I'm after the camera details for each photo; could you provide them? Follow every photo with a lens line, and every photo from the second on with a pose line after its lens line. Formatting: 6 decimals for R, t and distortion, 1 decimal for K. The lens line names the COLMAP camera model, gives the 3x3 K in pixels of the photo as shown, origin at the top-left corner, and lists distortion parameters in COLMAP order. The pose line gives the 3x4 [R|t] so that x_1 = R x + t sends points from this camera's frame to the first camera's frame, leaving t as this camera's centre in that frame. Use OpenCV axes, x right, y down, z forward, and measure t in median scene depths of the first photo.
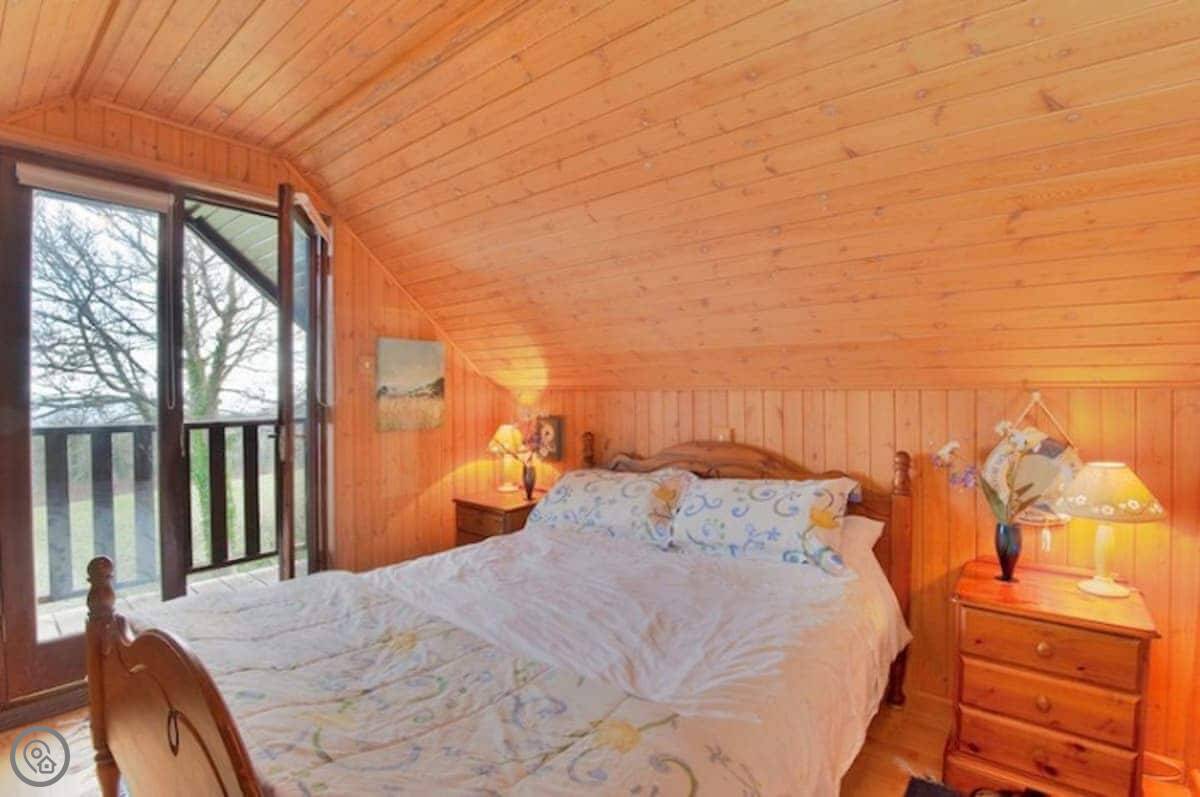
lens RADIAL K [[549.2, 0, 601.2], [0, 549.2, 401.2], [0, 0, 1]] dist [-0.009859, -0.021726]
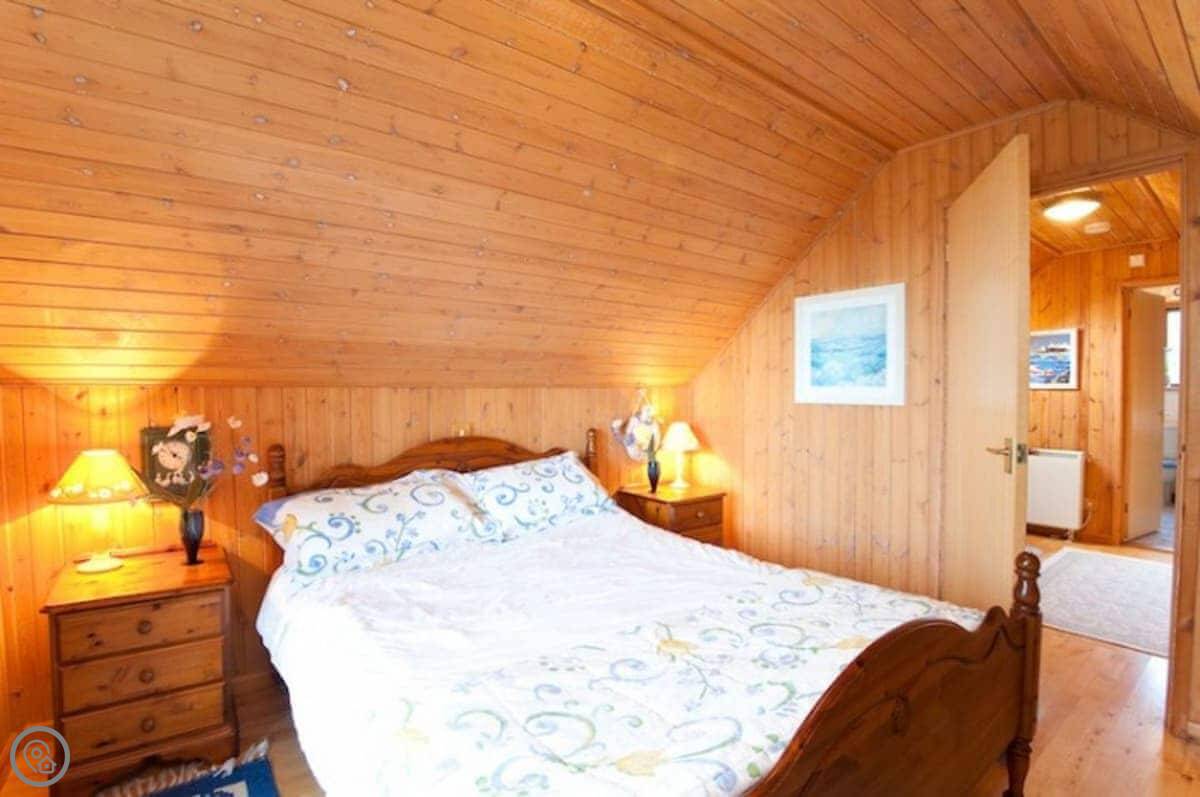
lens RADIAL K [[550.4, 0, 602.4], [0, 550.4, 400.7], [0, 0, 1]] dist [-0.012252, -0.018205]
pose [[0.238488, -0.019034, 0.970959, -0.786710], [0.017767, 0.999726, 0.015234, -0.006877], [-0.970983, 0.013618, 0.238761, 0.523580]]
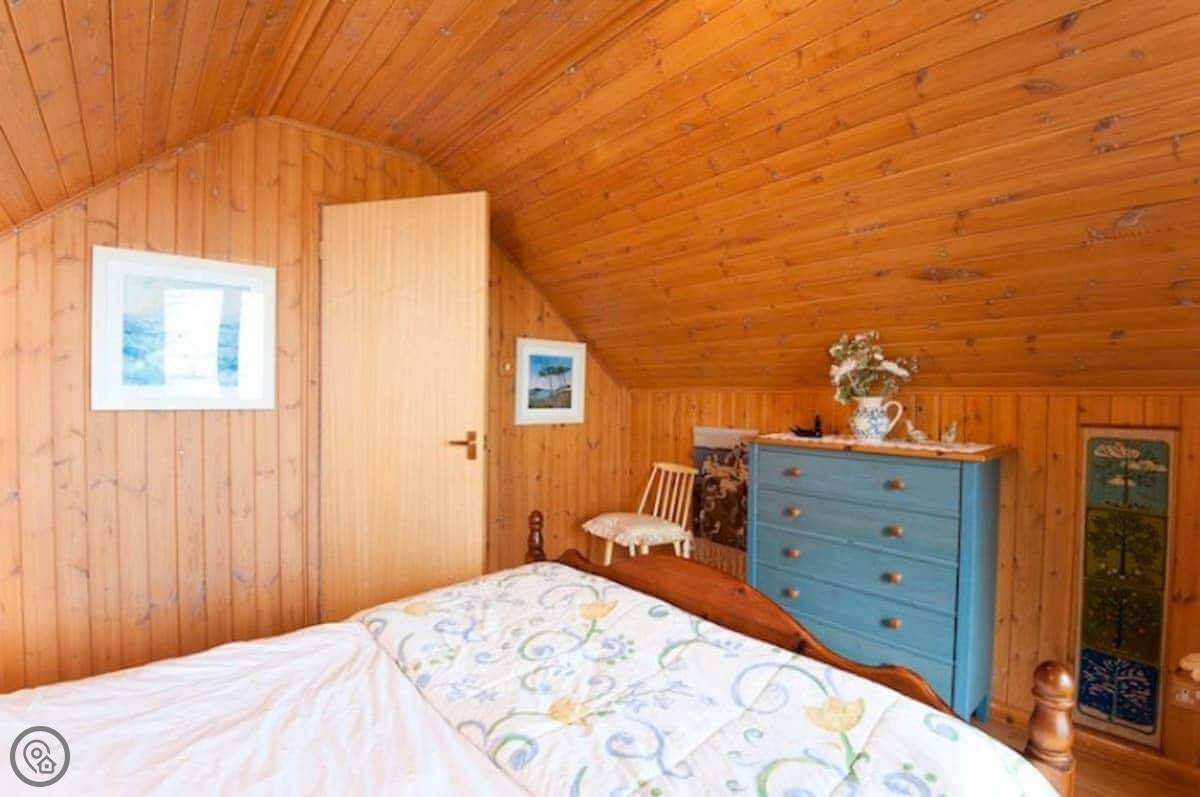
lens RADIAL K [[550.4, 0, 602.4], [0, 550.4, 400.7], [0, 0, 1]] dist [-0.012252, -0.018205]
pose [[-0.984075, -0.009629, 0.177495, -0.324230], [-0.003897, 0.999460, 0.032616, -0.016747], [-0.177714, 0.031405, -0.983581, 1.030588]]
